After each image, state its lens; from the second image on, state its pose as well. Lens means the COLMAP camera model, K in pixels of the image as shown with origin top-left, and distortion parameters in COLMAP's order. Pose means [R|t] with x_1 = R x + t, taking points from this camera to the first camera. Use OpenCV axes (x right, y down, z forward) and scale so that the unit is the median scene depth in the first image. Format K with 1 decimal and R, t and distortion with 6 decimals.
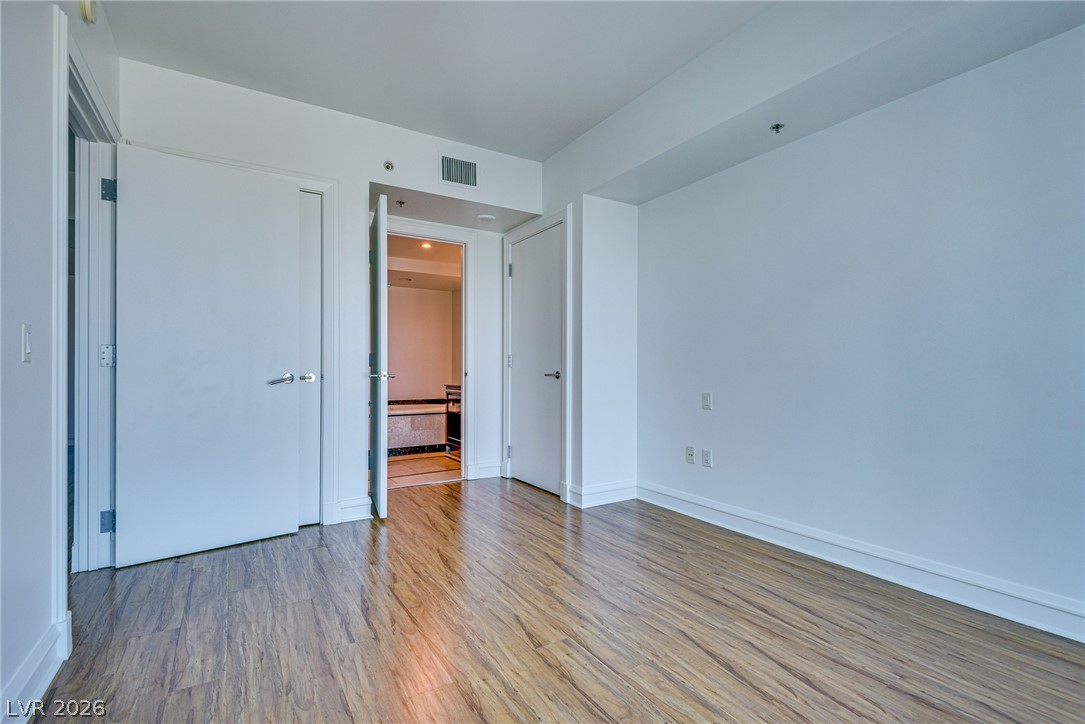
lens RADIAL K [[491.7, 0, 549.5], [0, 491.7, 366.7], [0, 0, 1]] dist [0.015865, -0.007319]
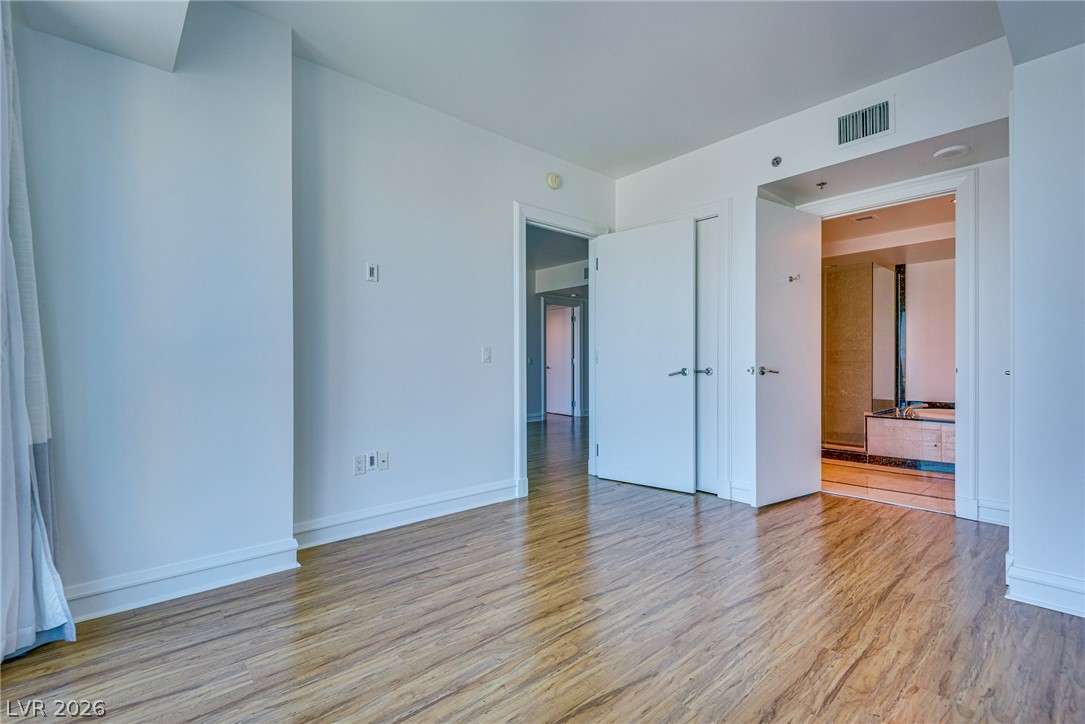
lens RADIAL K [[491.7, 0, 545.0], [0, 491.7, 355.1], [0, 0, 1]] dist [0.015865, -0.007319]
pose [[0.174734, -0.021819, -0.984374, 0.806630], [0.009002, 0.999748, -0.020561, 0.005171], [0.984574, -0.005269, 0.174887, 0.500880]]
